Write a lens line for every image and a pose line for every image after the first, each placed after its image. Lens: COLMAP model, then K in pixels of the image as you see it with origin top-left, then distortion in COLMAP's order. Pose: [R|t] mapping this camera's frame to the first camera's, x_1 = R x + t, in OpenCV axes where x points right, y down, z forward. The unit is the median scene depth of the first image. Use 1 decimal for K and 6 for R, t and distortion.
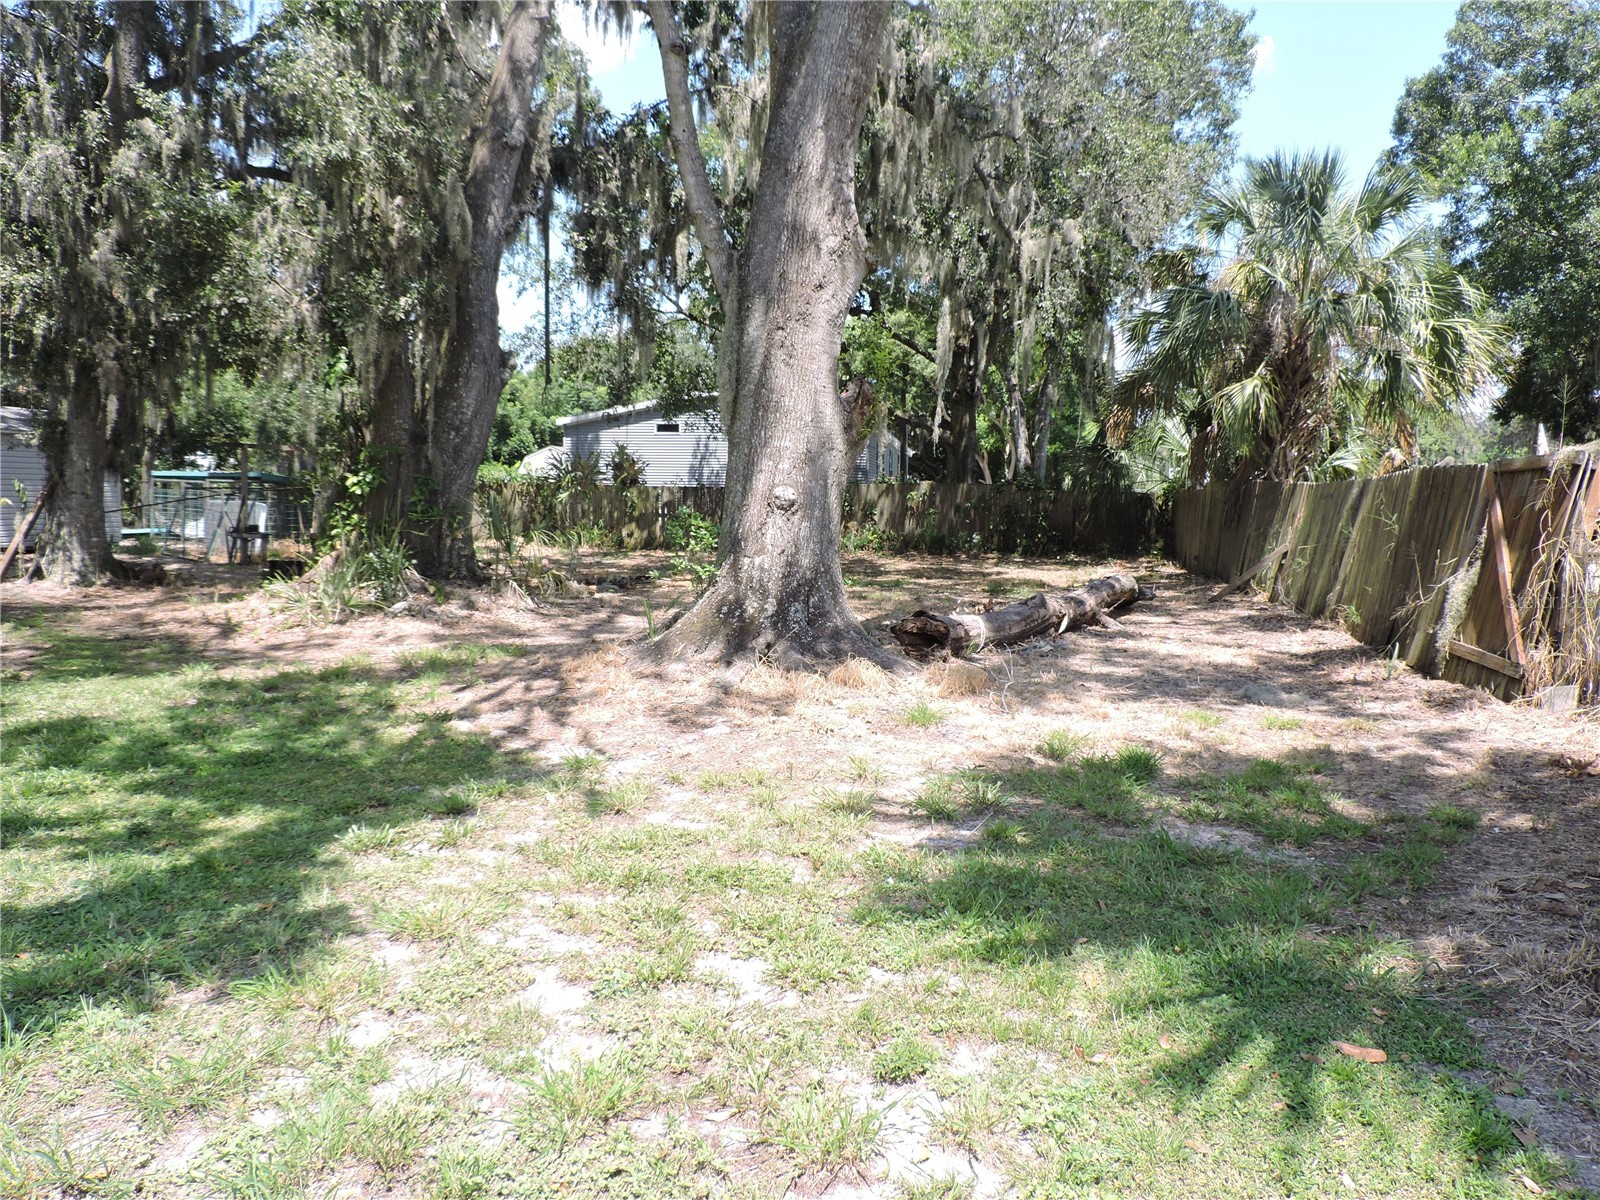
lens RADIAL K [[1131.7, 0, 797.1], [0, 1131.7, 595.6], [0, 0, 1]] dist [-0.006212, -0.021371]
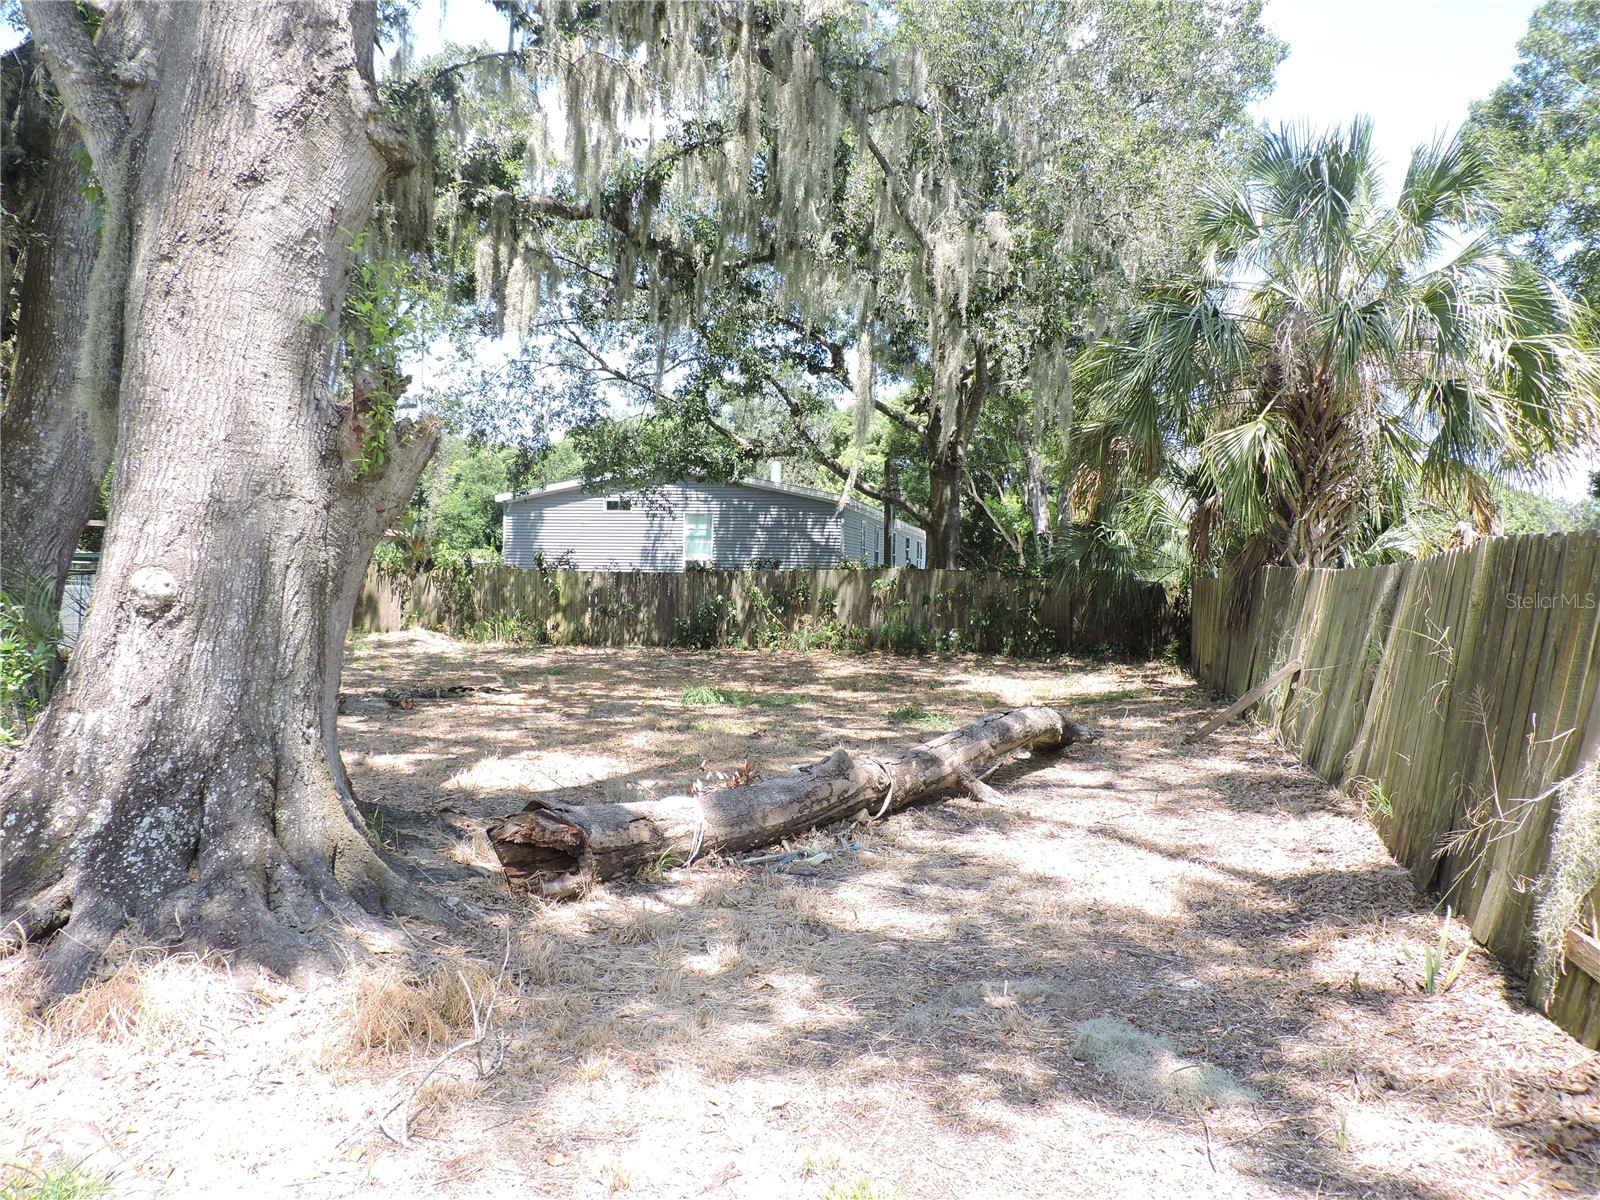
lens RADIAL K [[1131.7, 0, 796.6], [0, 1131.7, 596.3], [0, 0, 1]] dist [-0.006212, -0.021371]
pose [[0.998107, 0.006344, -0.061180, 0.165508], [-0.010934, 0.997125, -0.074980, -0.027996], [0.060529, 0.075507, 0.995306, 0.290942]]
